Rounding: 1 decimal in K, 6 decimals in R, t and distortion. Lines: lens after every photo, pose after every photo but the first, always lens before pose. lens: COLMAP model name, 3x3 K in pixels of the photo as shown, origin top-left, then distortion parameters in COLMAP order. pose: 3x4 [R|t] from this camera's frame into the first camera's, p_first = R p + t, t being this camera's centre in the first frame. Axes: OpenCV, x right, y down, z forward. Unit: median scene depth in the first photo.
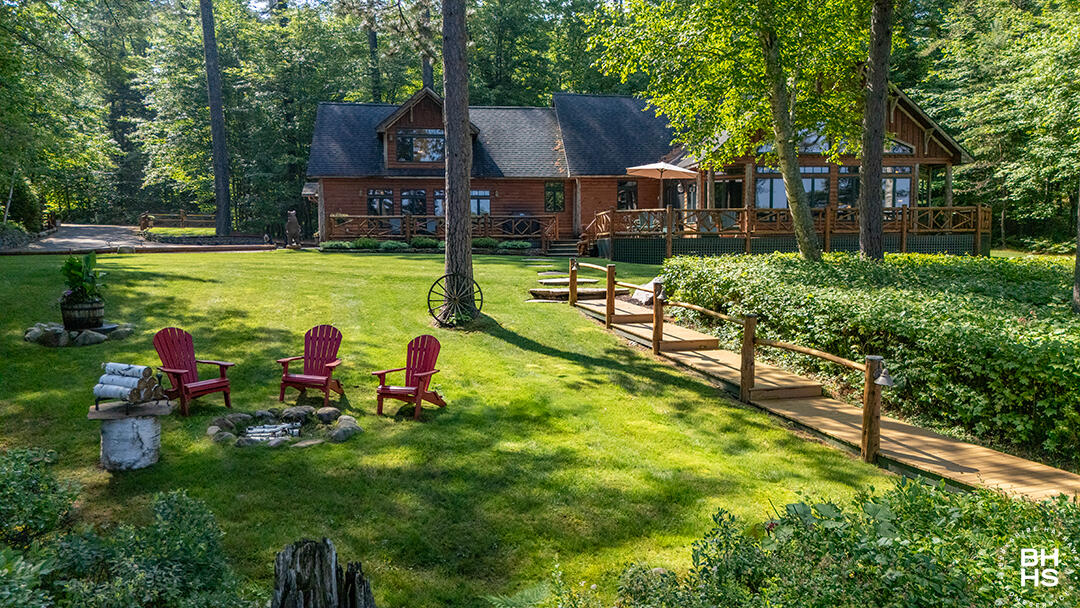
lens RADIAL K [[801.8, 0, 539.9], [0, 801.8, 305.9], [0, 0, 1]] dist [0.058083, -0.041869]
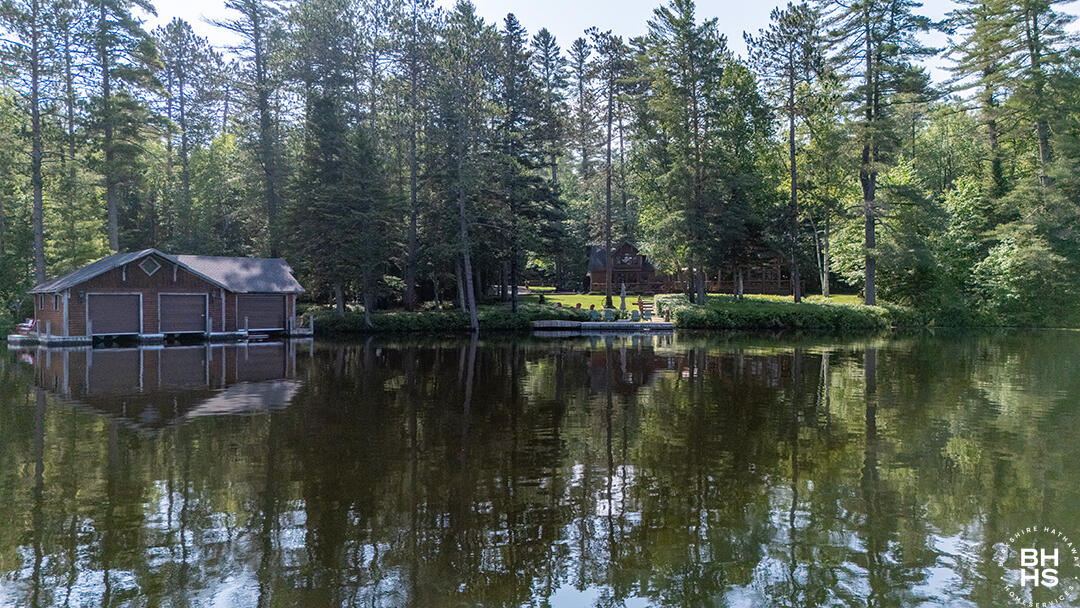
lens RADIAL K [[801.8, 0, 540.2], [0, 801.8, 303.5], [0, 0, 1]] dist [0.058083, -0.041869]
pose [[0.929238, 0.004514, -0.369455, 0.423841], [-0.029733, 0.997596, -0.062593, 0.100394], [0.368284, 0.069149, 0.927138, -1.187524]]
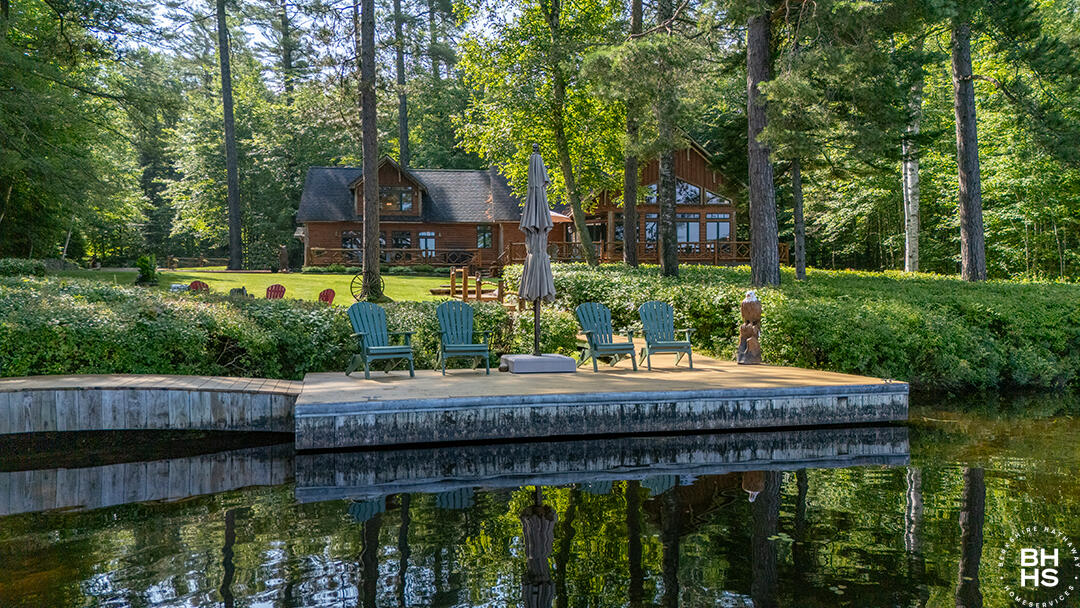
lens RADIAL K [[801.8, 0, 541.2], [0, 801.8, 302.5], [0, 0, 1]] dist [0.058083, -0.041869]
pose [[0.999893, -0.000295, -0.014637, 0.083860], [-0.000801, 0.997201, -0.074759, 0.045053], [0.014618, 0.074763, 0.997094, -0.195013]]
